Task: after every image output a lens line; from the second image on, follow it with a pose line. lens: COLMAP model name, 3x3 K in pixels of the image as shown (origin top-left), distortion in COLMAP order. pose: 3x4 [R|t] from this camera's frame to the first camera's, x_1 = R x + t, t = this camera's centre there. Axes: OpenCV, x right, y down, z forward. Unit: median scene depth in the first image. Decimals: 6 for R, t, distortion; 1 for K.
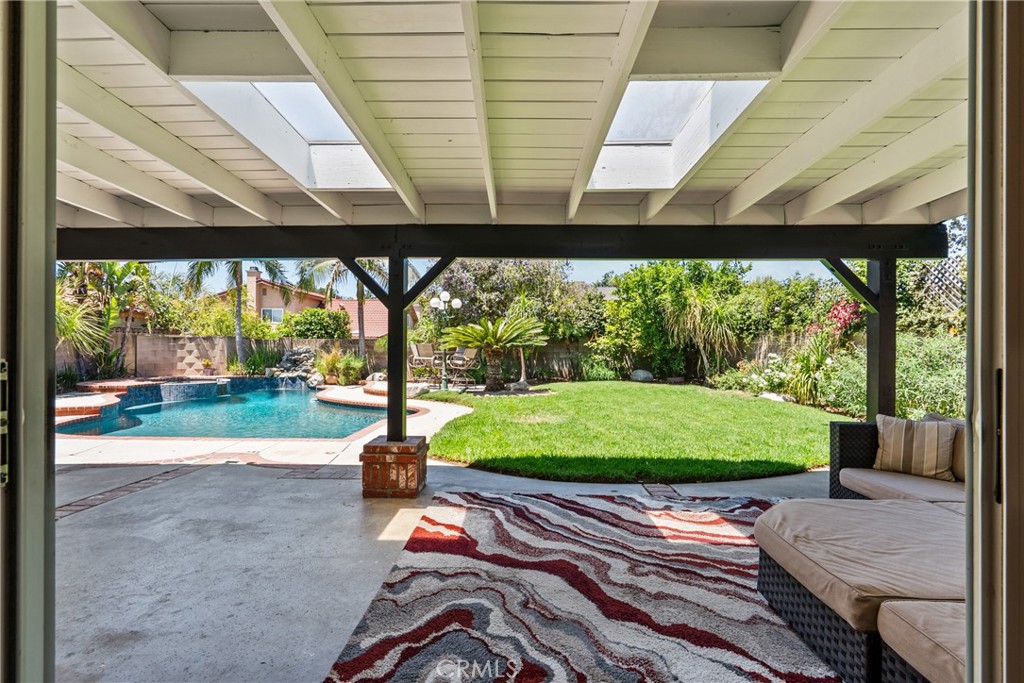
lens RADIAL K [[461.8, 0, 510.6], [0, 461.8, 344.3], [0, 0, 1]] dist [-0.004859, 0.001638]
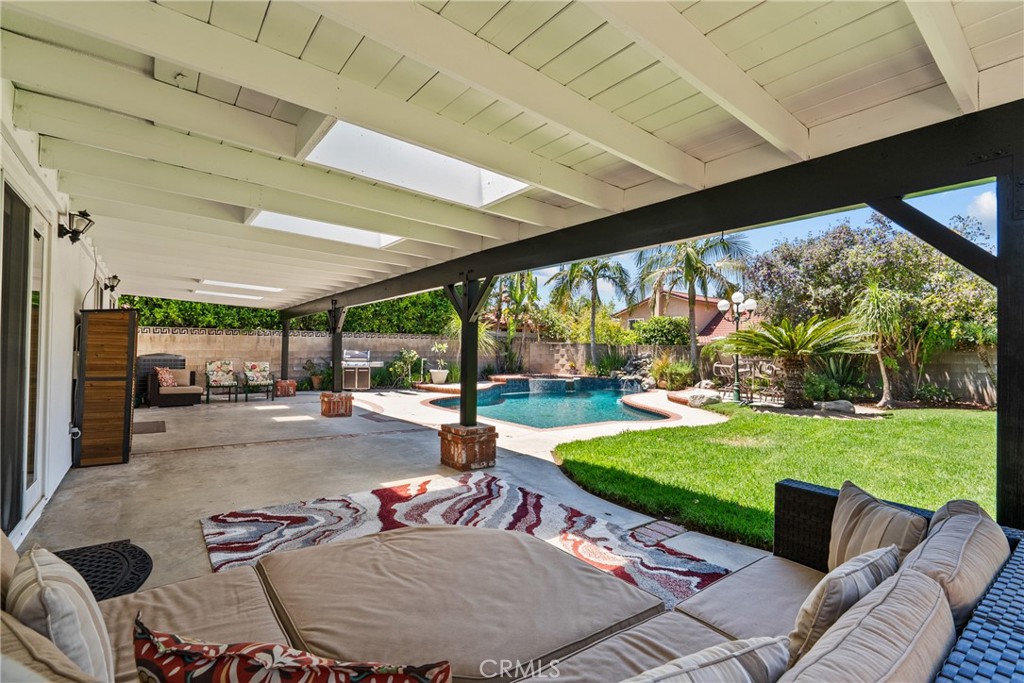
lens RADIAL K [[461.8, 0, 513.7], [0, 461.8, 342.4], [0, 0, 1]] dist [-0.004859, 0.001638]
pose [[0.634475, -0.007114, -0.772910, 0.316634], [-0.006734, 0.999869, -0.014731, -0.000692], [0.772914, 0.014551, 0.634344, 0.111323]]
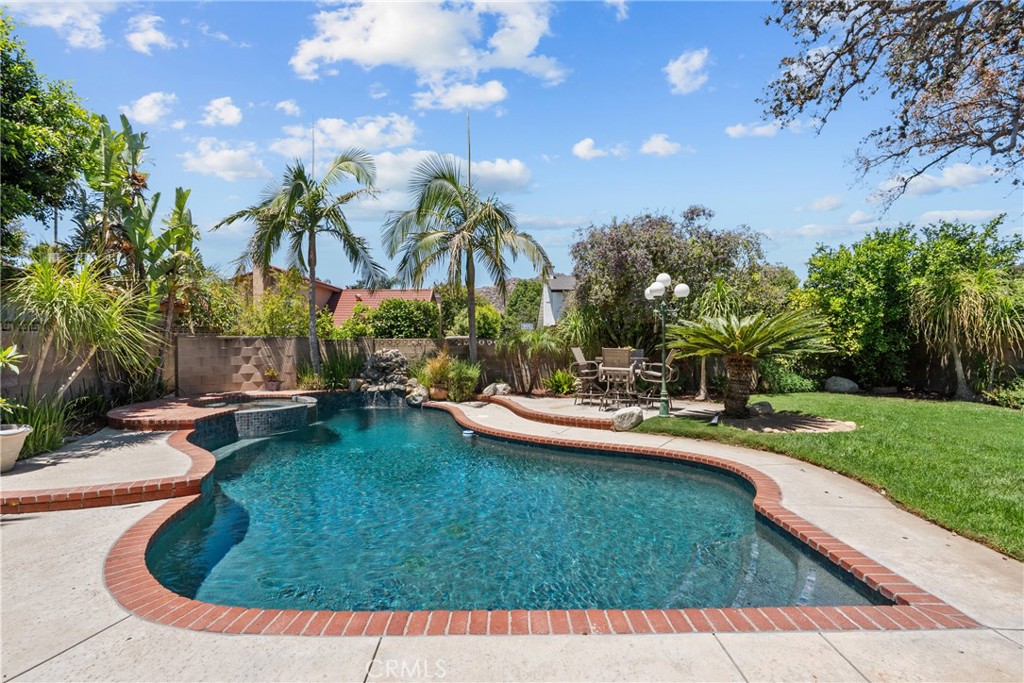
lens RADIAL K [[461.8, 0, 514.8], [0, 461.8, 345.2], [0, 0, 1]] dist [-0.004859, 0.001638]
pose [[0.998818, -0.005086, 0.048346, -0.455731], [0.004216, 0.999828, 0.018070, -0.023207], [-0.048429, -0.017845, 0.998667, 0.376370]]
